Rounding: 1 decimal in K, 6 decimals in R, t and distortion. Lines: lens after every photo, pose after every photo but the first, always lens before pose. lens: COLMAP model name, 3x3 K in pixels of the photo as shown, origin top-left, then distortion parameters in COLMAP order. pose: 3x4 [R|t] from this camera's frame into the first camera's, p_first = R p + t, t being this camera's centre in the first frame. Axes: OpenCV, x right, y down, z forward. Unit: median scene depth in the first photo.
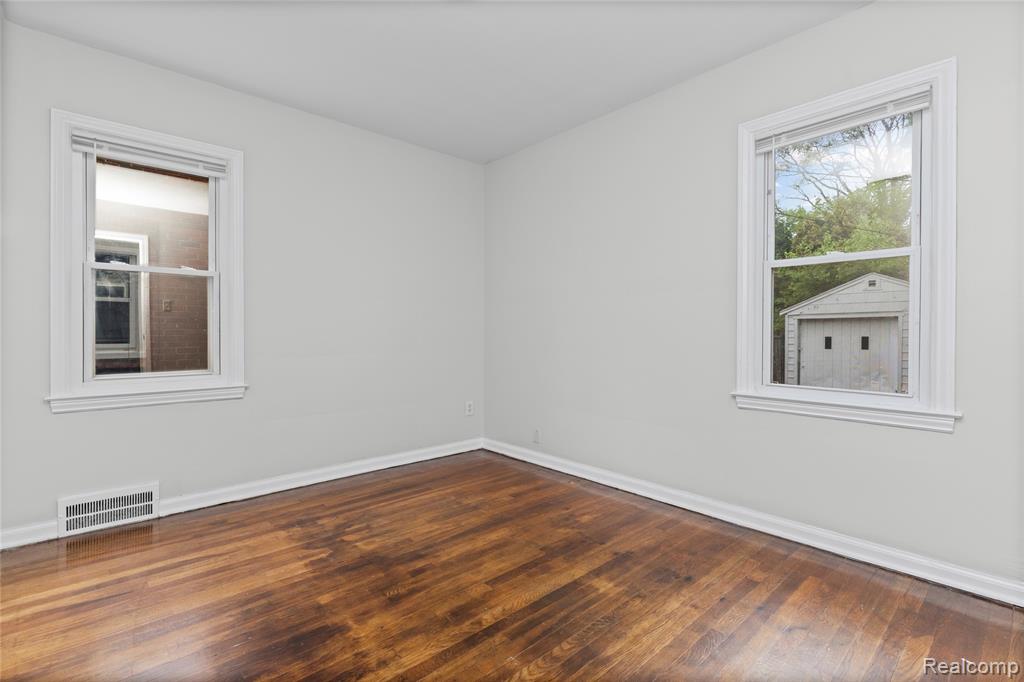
lens RADIAL K [[465.8, 0, 503.3], [0, 465.8, 335.5], [0, 0, 1]] dist [-0.001498, -0.001616]
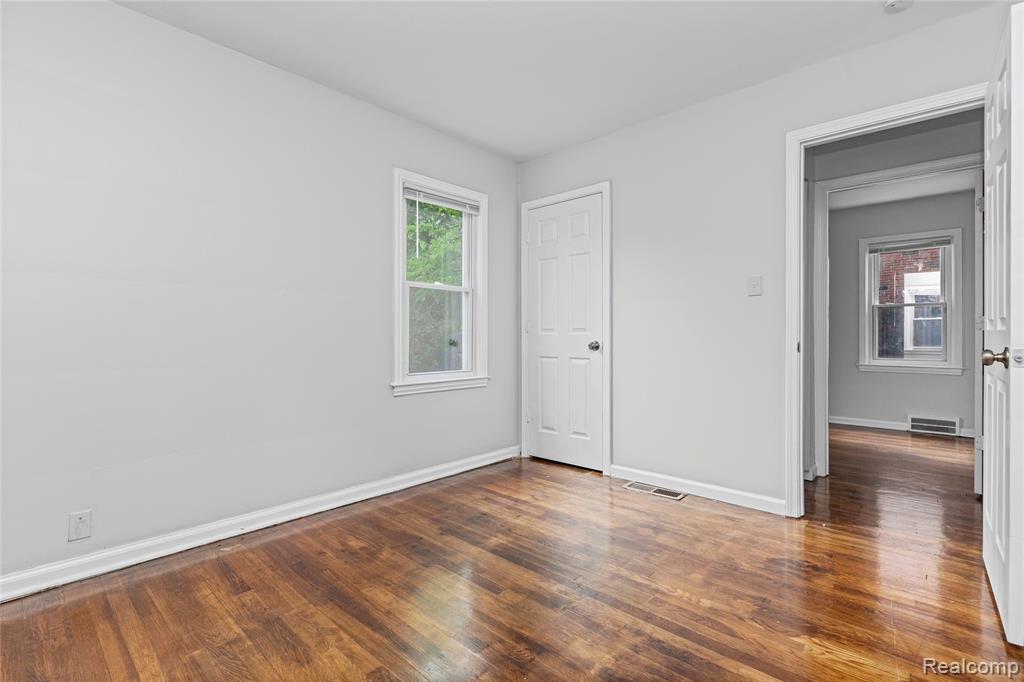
lens RADIAL K [[465.8, 0, 528.9], [0, 465.8, 332.7], [0, 0, 1]] dist [-0.001498, -0.001616]
pose [[-0.112962, 0.006705, 0.993577, -0.970313], [0.008853, 0.999944, -0.005741, -0.002608], [-0.993560, 0.008148, -0.113015, 1.002839]]
